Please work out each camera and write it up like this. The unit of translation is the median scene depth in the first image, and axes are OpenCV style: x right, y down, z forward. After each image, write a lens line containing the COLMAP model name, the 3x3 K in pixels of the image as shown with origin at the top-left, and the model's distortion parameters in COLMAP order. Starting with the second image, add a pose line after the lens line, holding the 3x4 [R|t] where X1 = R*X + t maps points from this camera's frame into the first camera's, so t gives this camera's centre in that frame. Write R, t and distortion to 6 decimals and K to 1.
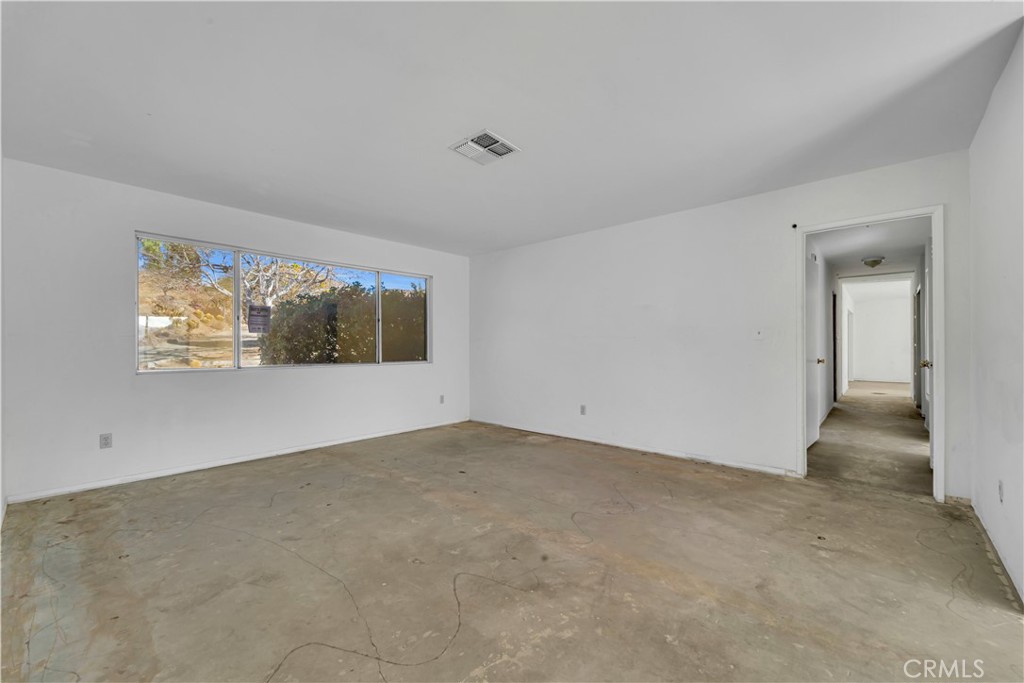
lens RADIAL K [[411.6, 0, 513.6], [0, 411.6, 343.4], [0, 0, 1]] dist [-0.001183, -0.000092]
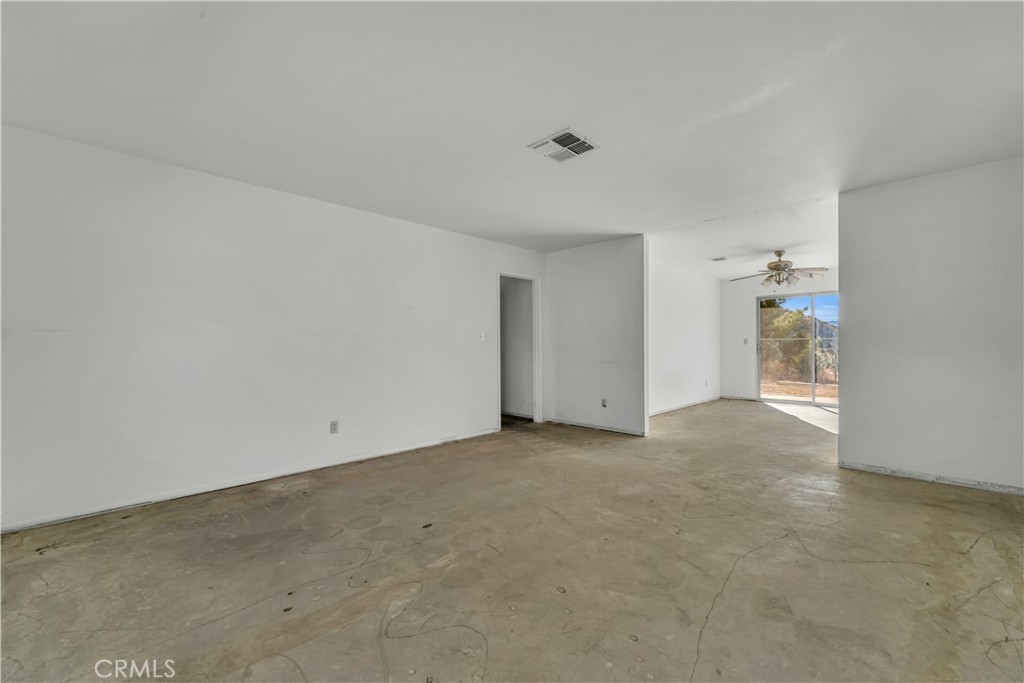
lens RADIAL K [[421.0, 0, 516.8], [0, 421.0, 346.9], [0, 0, 1]] dist [0.001491, -0.000014]
pose [[0.045679, -0.000222, 0.998956, -1.032943], [-0.004344, 0.999990, 0.000421, 0.009907], [-0.998947, -0.004359, 0.045678, 1.015449]]
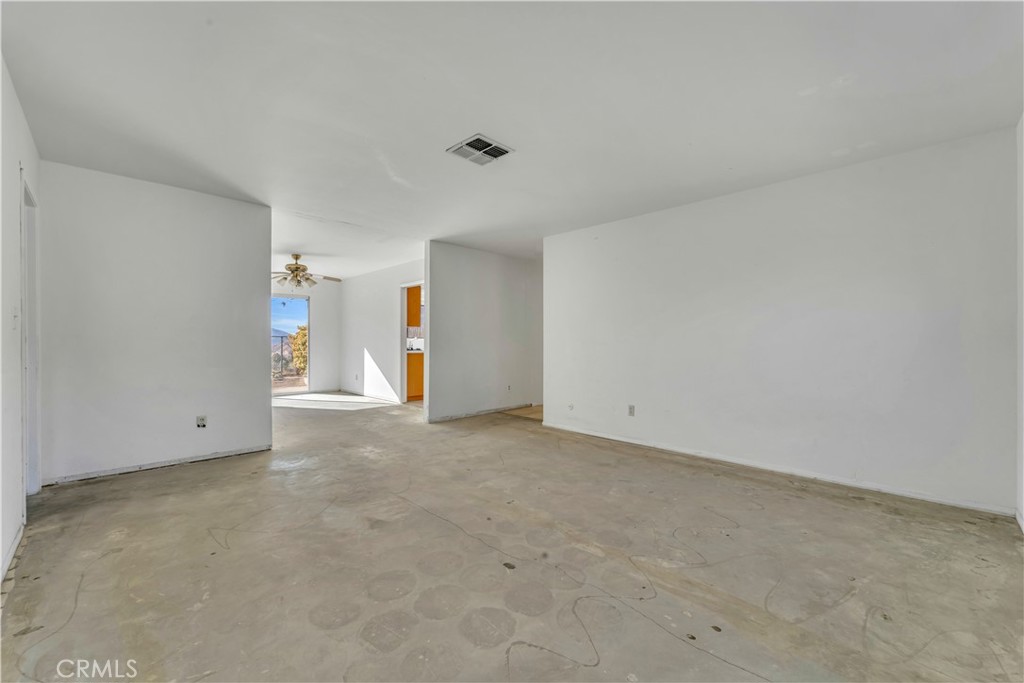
lens RADIAL K [[411.6, 0, 513.6], [0, 411.6, 343.4], [0, 0, 1]] dist [-0.001183, -0.000092]
pose [[-0.998200, 0.001341, 0.059958, -0.203203], [0.001048, 0.999987, -0.004904, 0.019461], [-0.059964, -0.004833, -0.998189, 1.931993]]
